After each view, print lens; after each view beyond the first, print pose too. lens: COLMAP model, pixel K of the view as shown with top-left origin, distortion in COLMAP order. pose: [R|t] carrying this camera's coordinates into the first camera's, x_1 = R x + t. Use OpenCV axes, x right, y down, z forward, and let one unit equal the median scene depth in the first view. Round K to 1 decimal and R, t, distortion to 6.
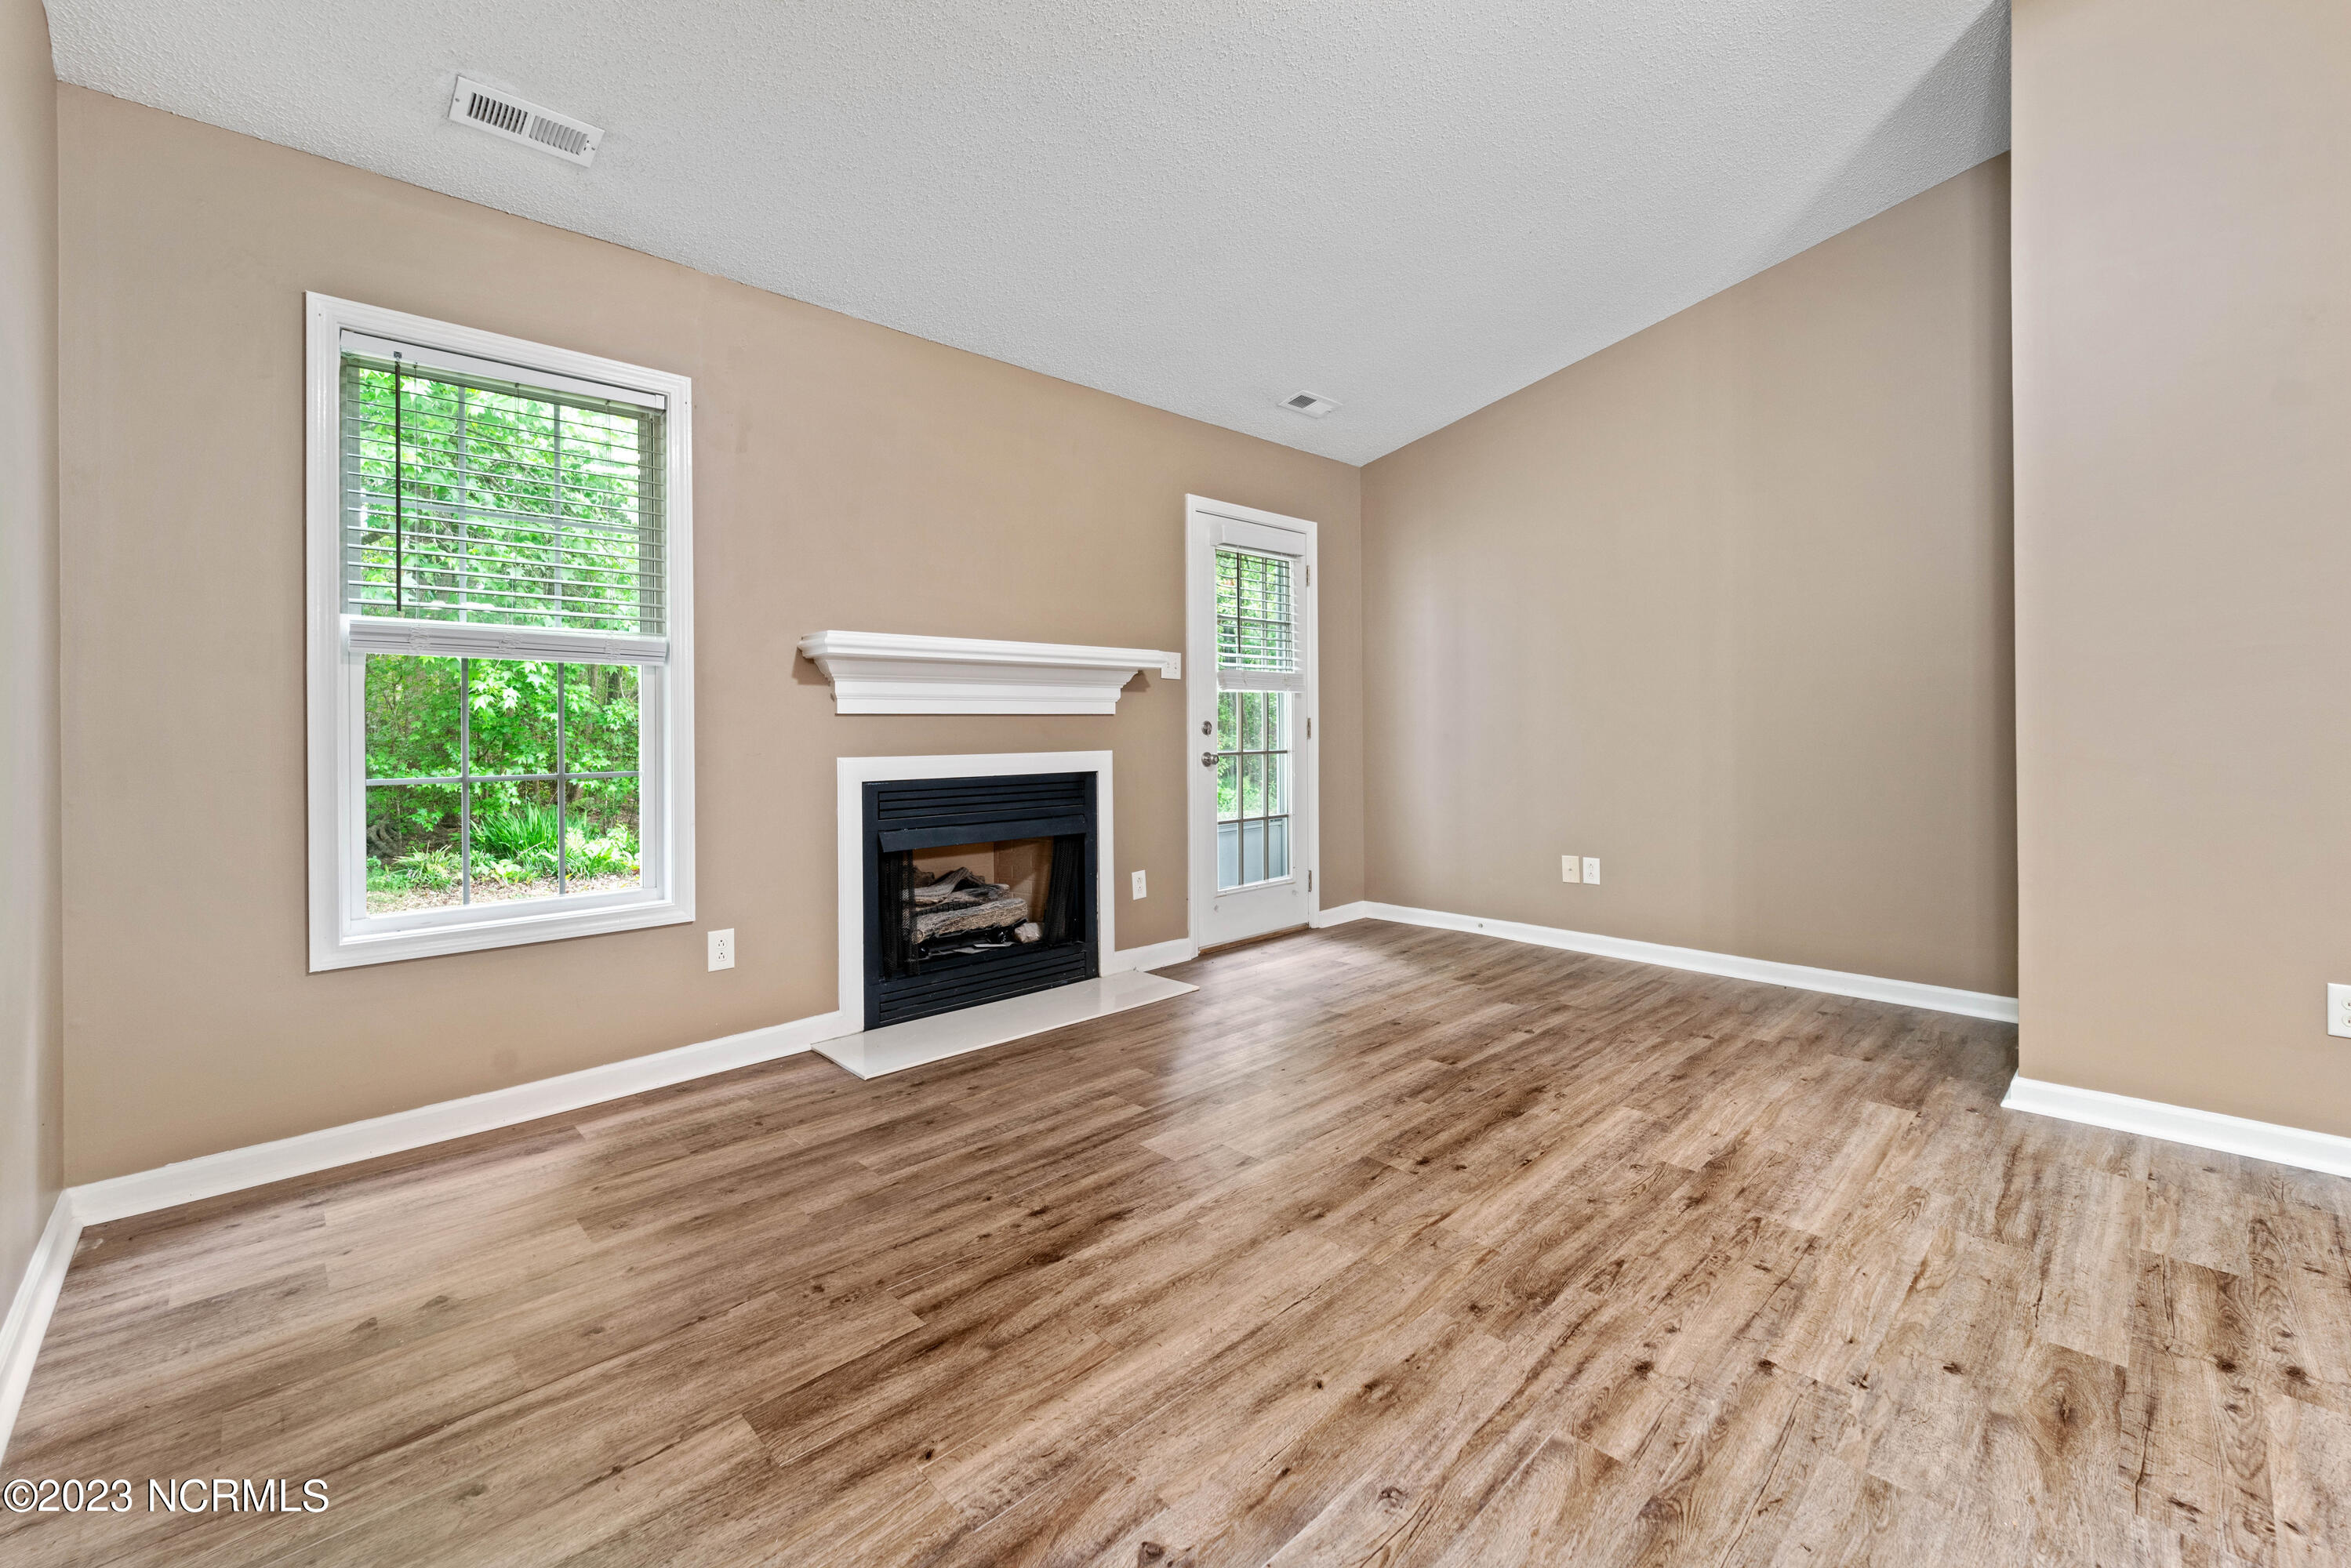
lens RADIAL K [[968.0, 0, 1166.4], [0, 968.0, 726.8], [0, 0, 1]] dist [-0.000128, -0.000194]
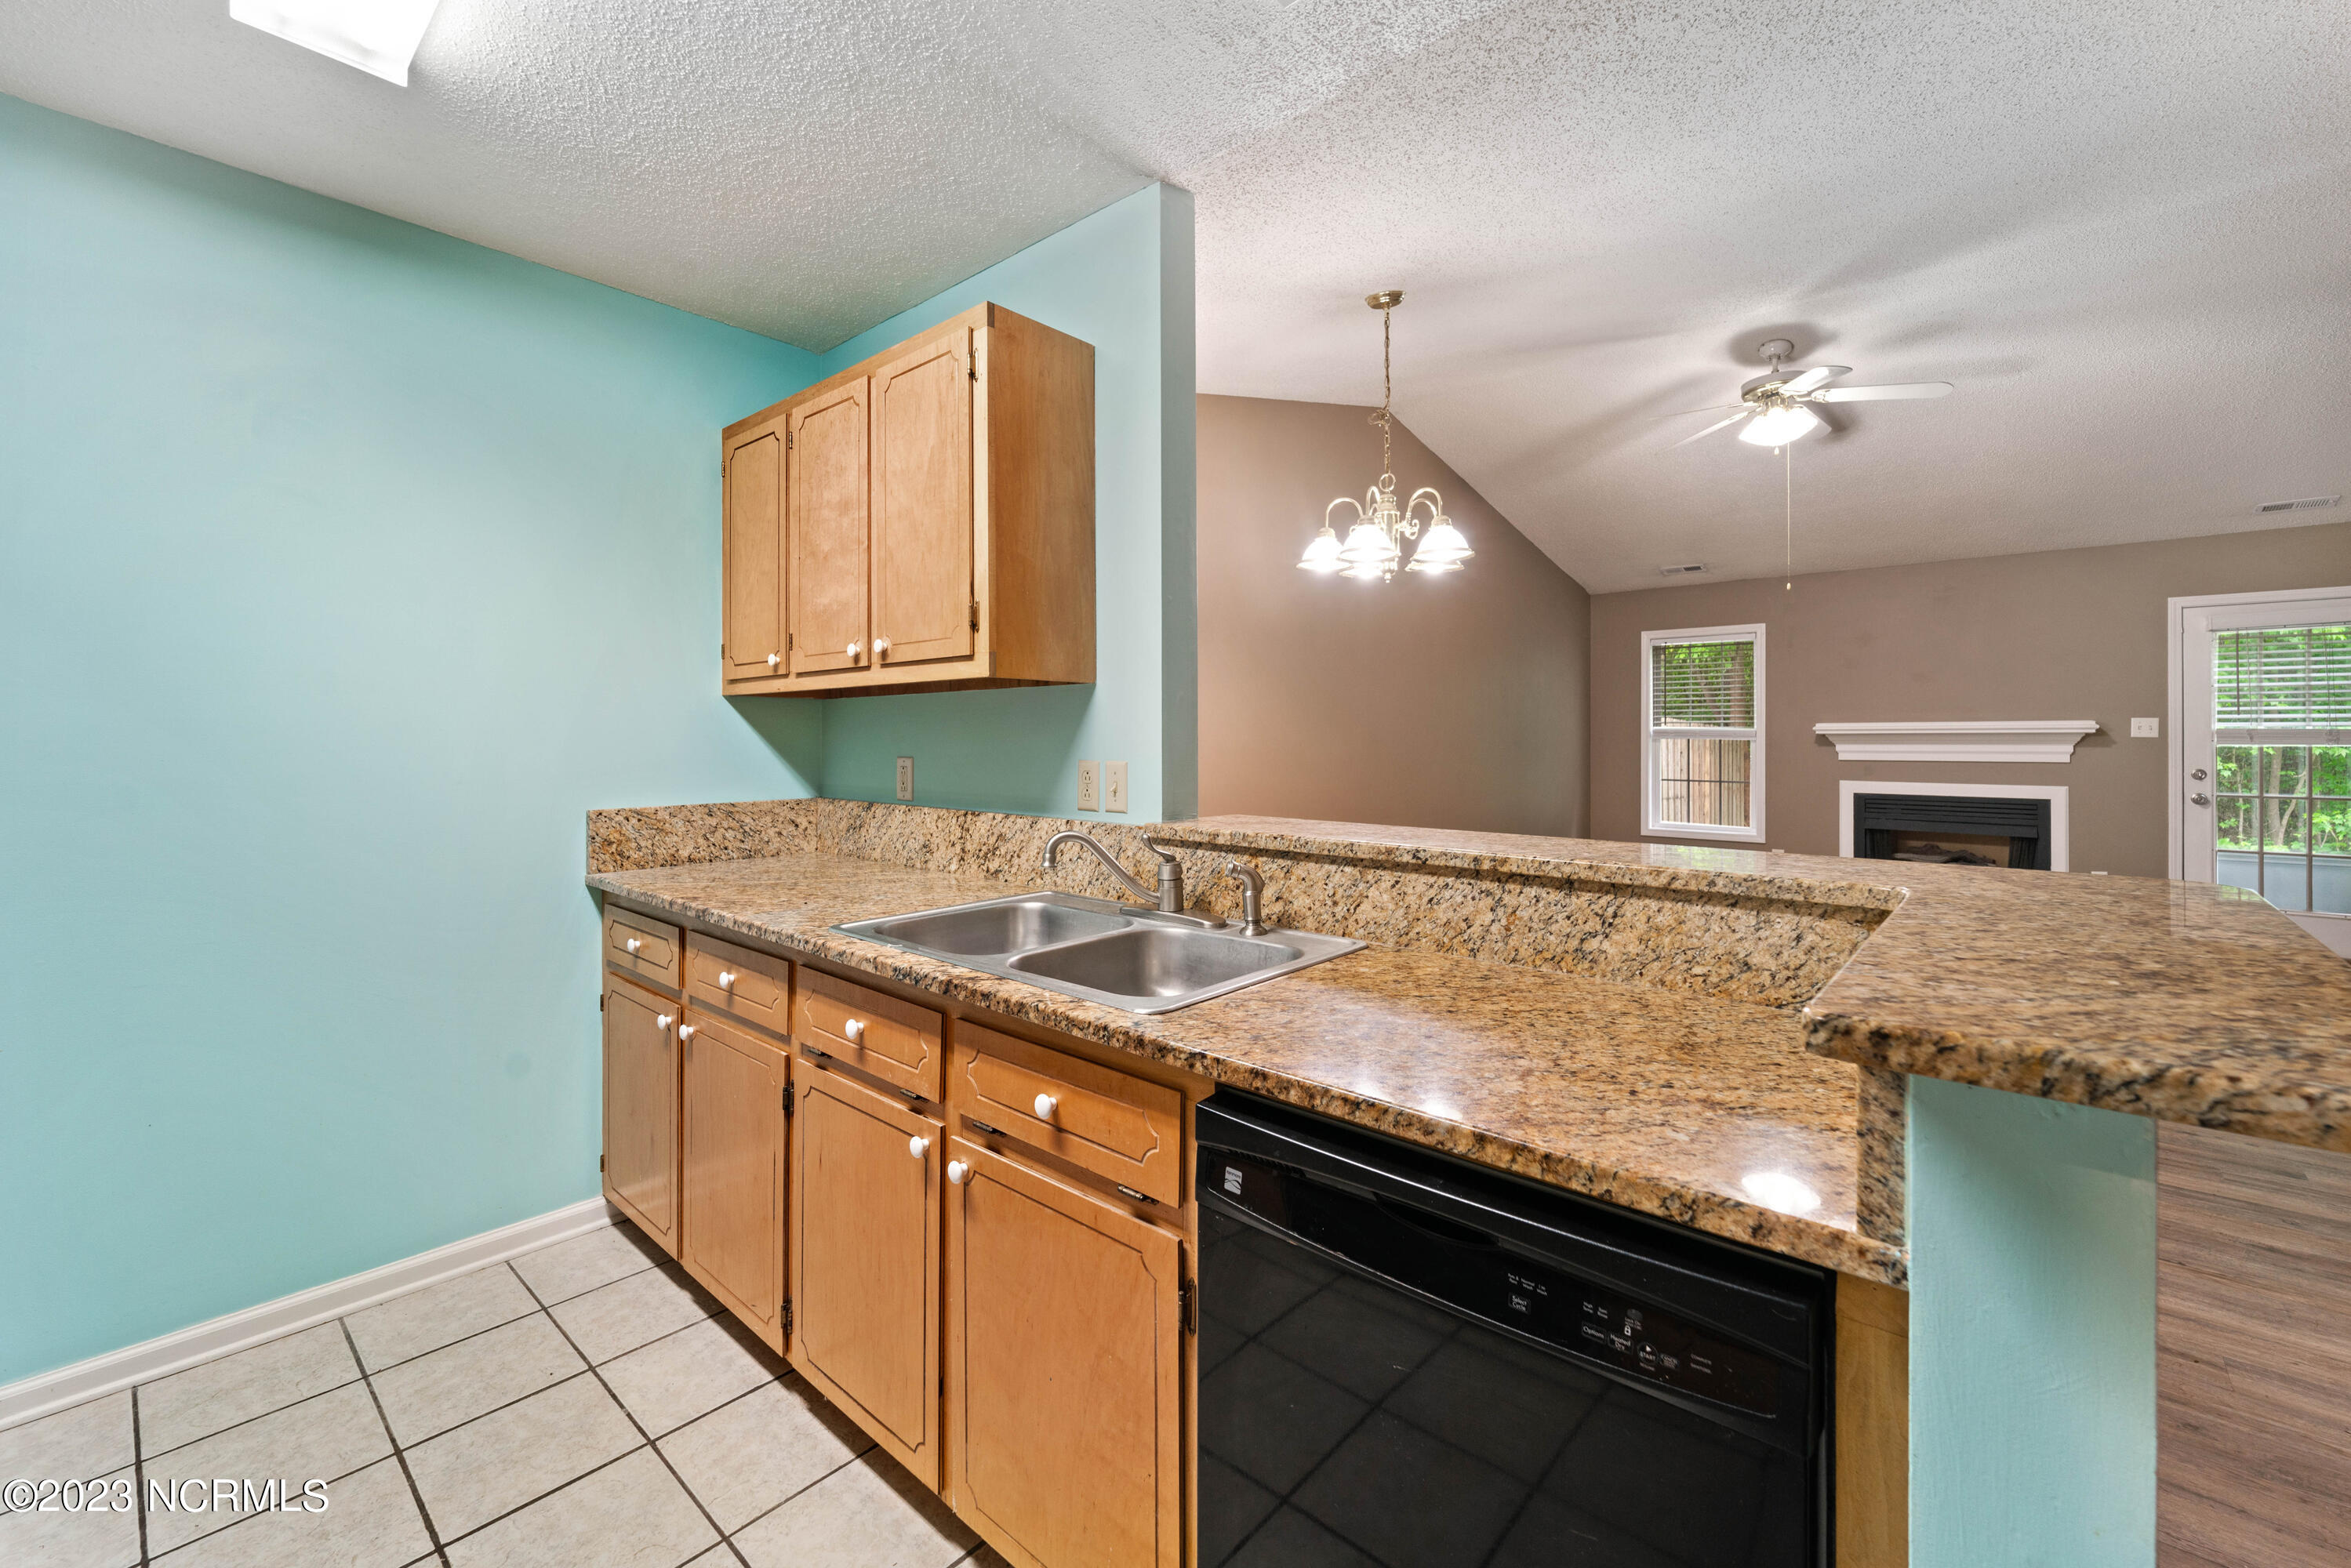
lens RADIAL K [[944.4, 0, 1184.7], [0, 944.4, 729.9], [0, 0, 1]] dist [-0.002000, -0.000094]
pose [[0.090820, 0.003385, -0.995862, 2.220383], [0.002381, 0.999991, 0.003617, -0.126078], [0.995865, -0.002700, 0.090811, -0.867833]]
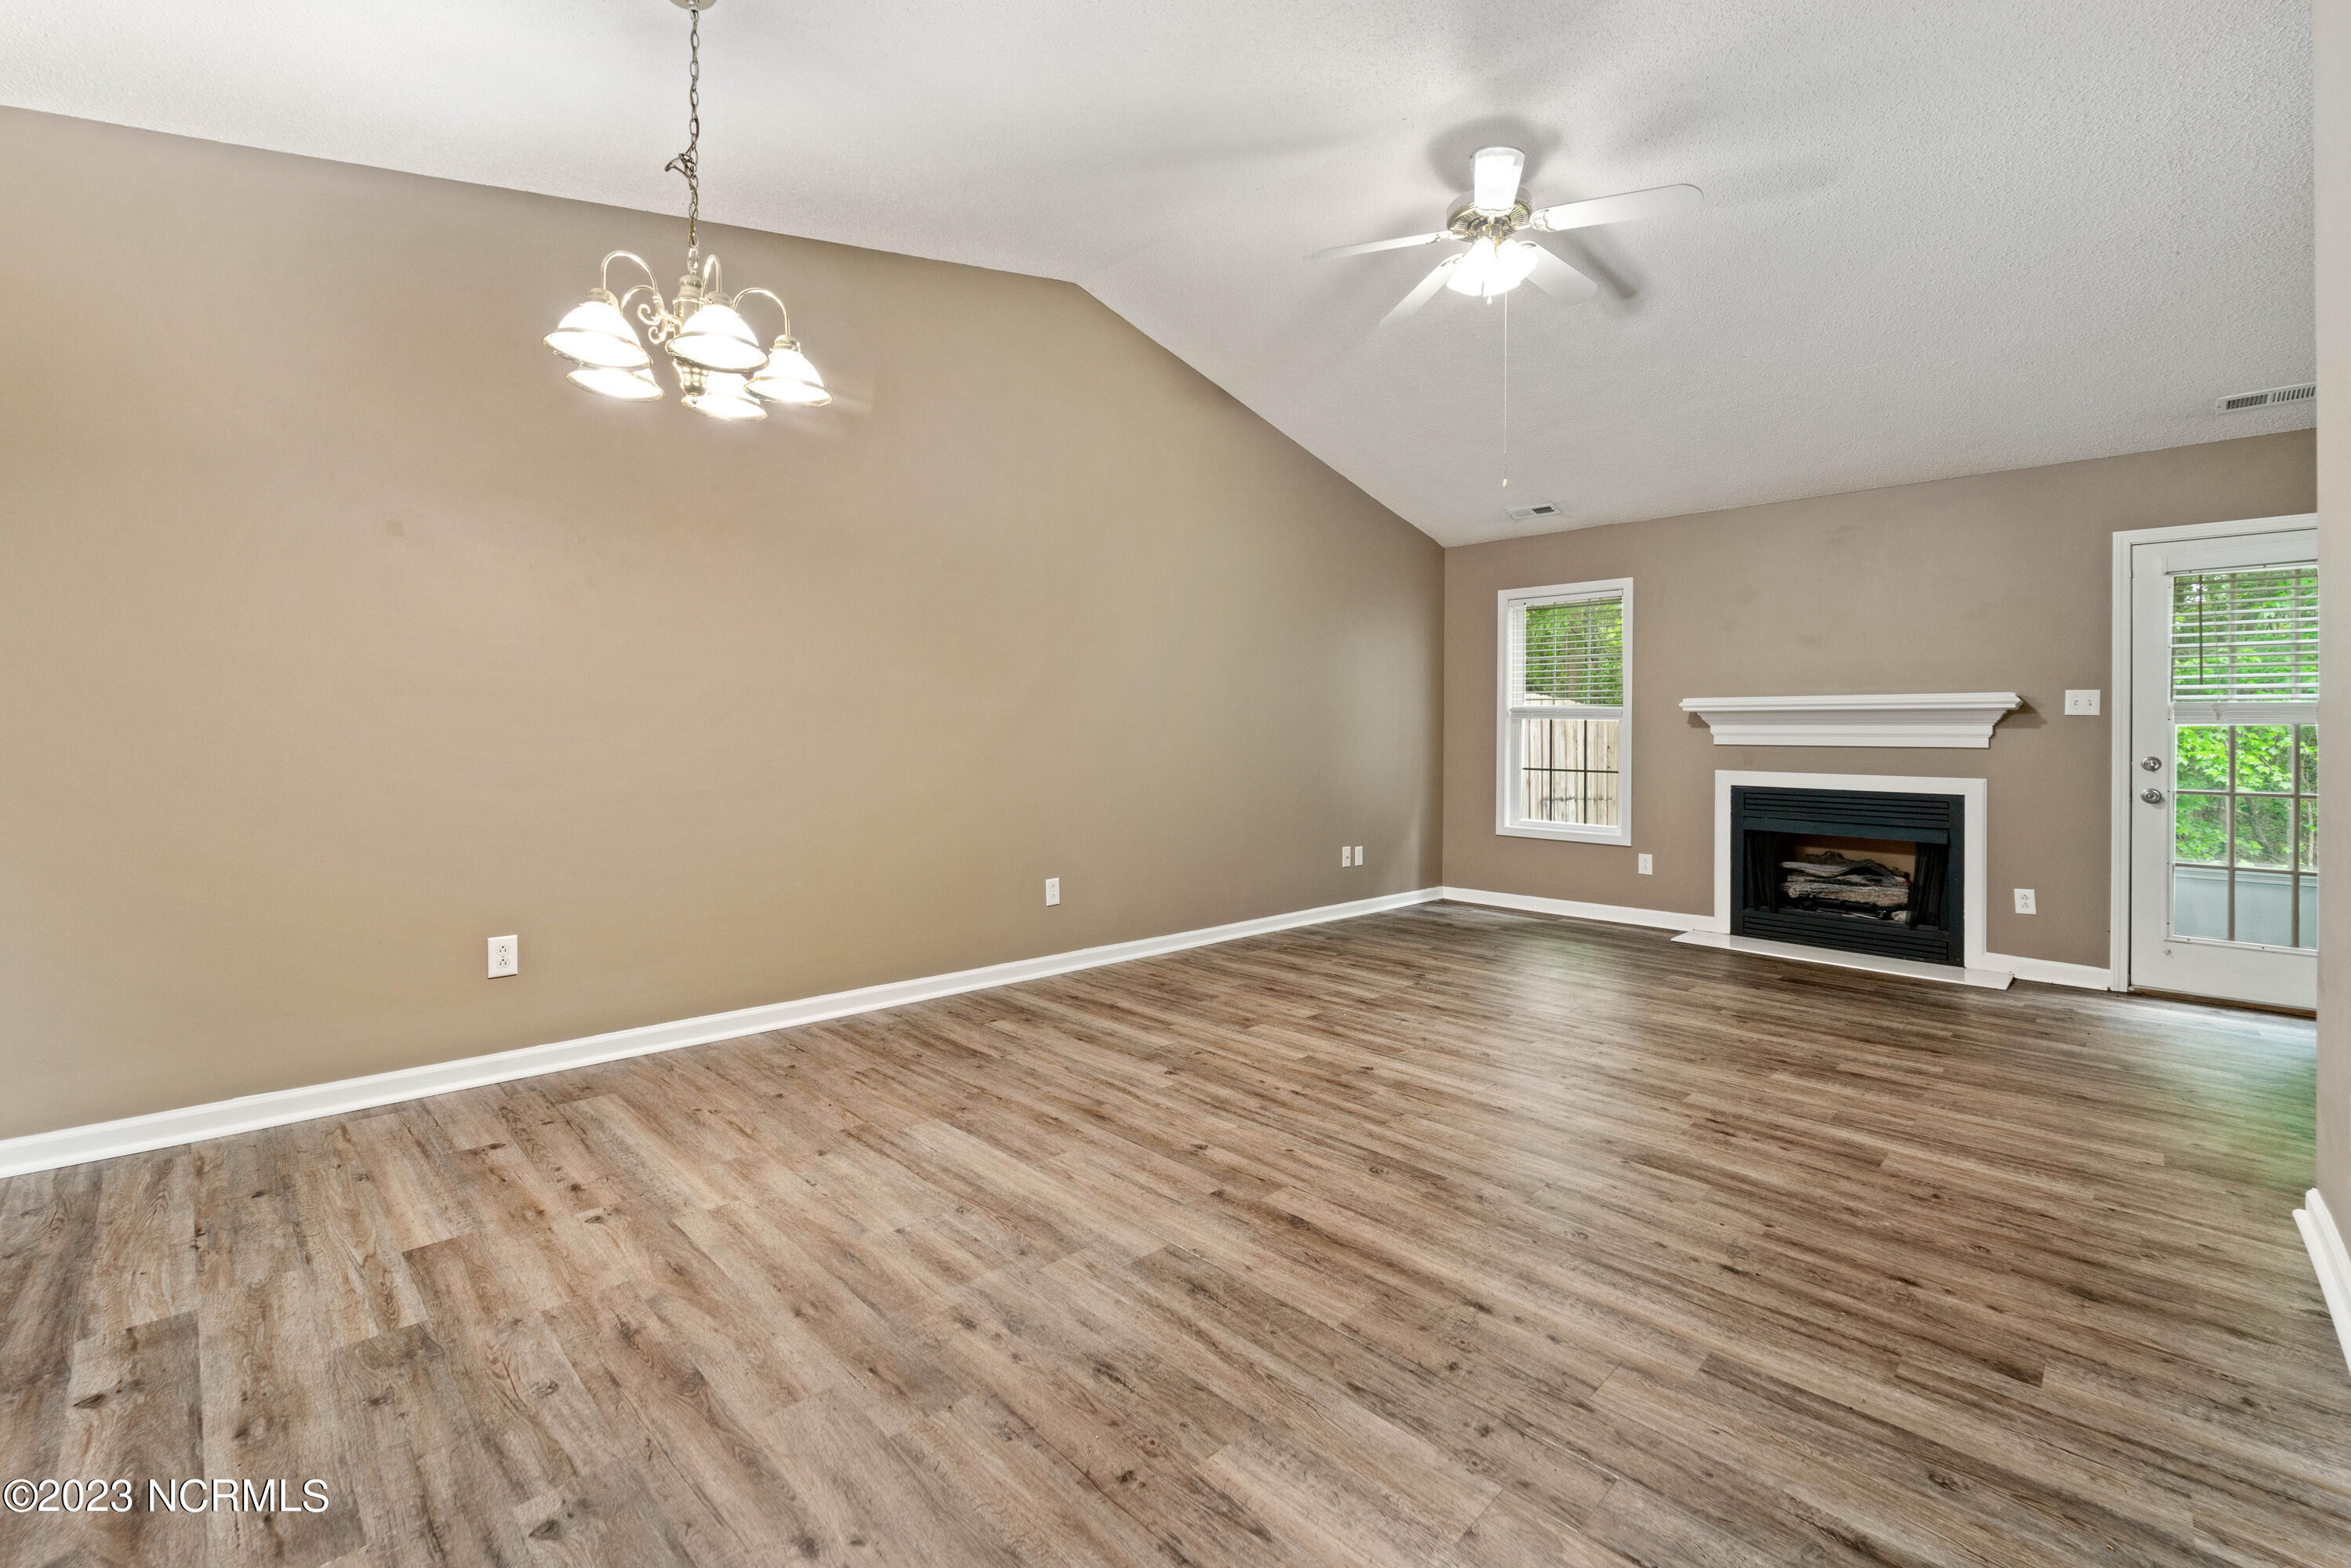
lens RADIAL K [[968.0, 0, 1166.4], [0, 968.0, 726.8], [0, 0, 1]] dist [-0.000128, -0.000194]
pose [[0.035082, -0.005081, -0.999372, 1.873550], [-0.017942, 0.999823, -0.005713, -0.024627], [0.999223, 0.018131, 0.034985, -0.055091]]
